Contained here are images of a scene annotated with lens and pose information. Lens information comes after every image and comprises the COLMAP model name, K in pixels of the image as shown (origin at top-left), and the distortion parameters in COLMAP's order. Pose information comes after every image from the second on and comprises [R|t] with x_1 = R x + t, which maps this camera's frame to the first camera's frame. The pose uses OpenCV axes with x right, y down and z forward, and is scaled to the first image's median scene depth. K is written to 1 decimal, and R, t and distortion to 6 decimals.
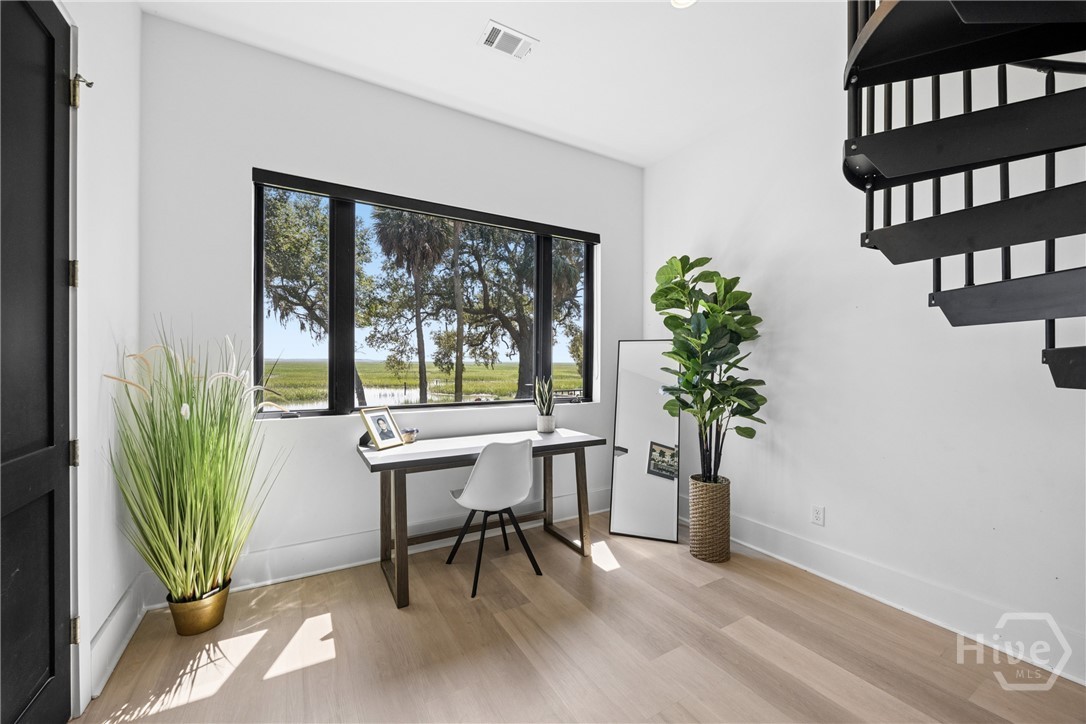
lens RADIAL K [[426.8, 0, 537.3], [0, 426.8, 361.2], [0, 0, 1]] dist [-0.012490, 0.000661]
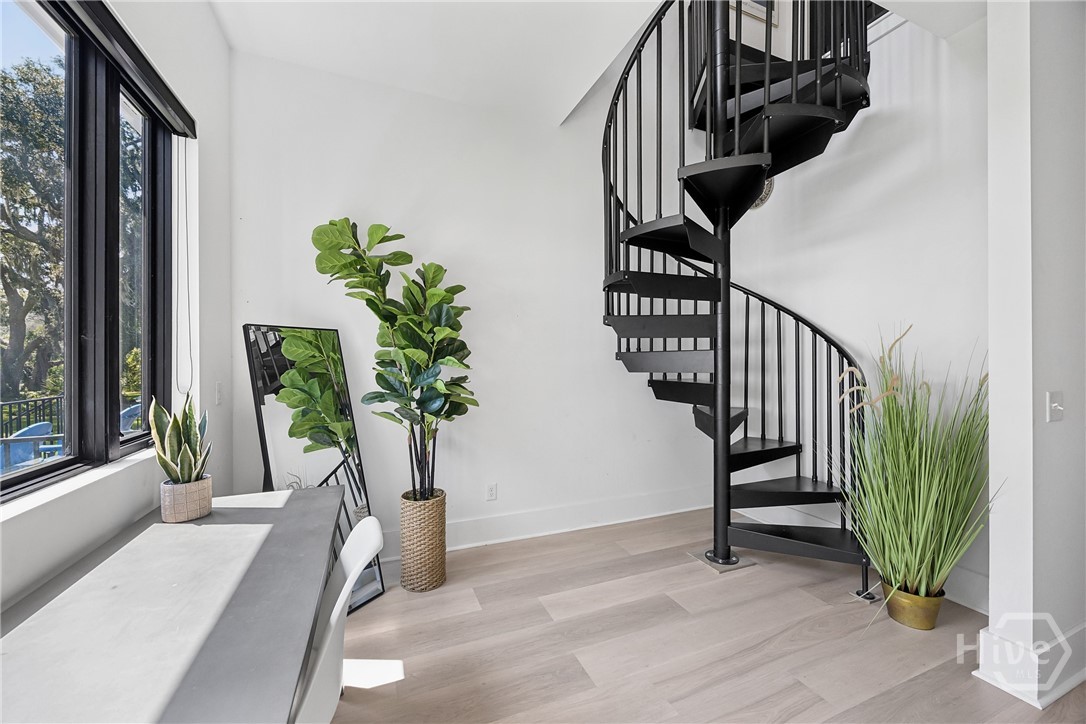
lens RADIAL K [[426.8, 0, 542.3], [0, 426.8, 364.8], [0, 0, 1]] dist [-0.012490, 0.000661]
pose [[0.124995, -0.024290, 0.991860, -0.465281], [-0.001444, 0.999695, 0.024664, -0.012165], [-0.992156, -0.004515, 0.124922, 0.722511]]
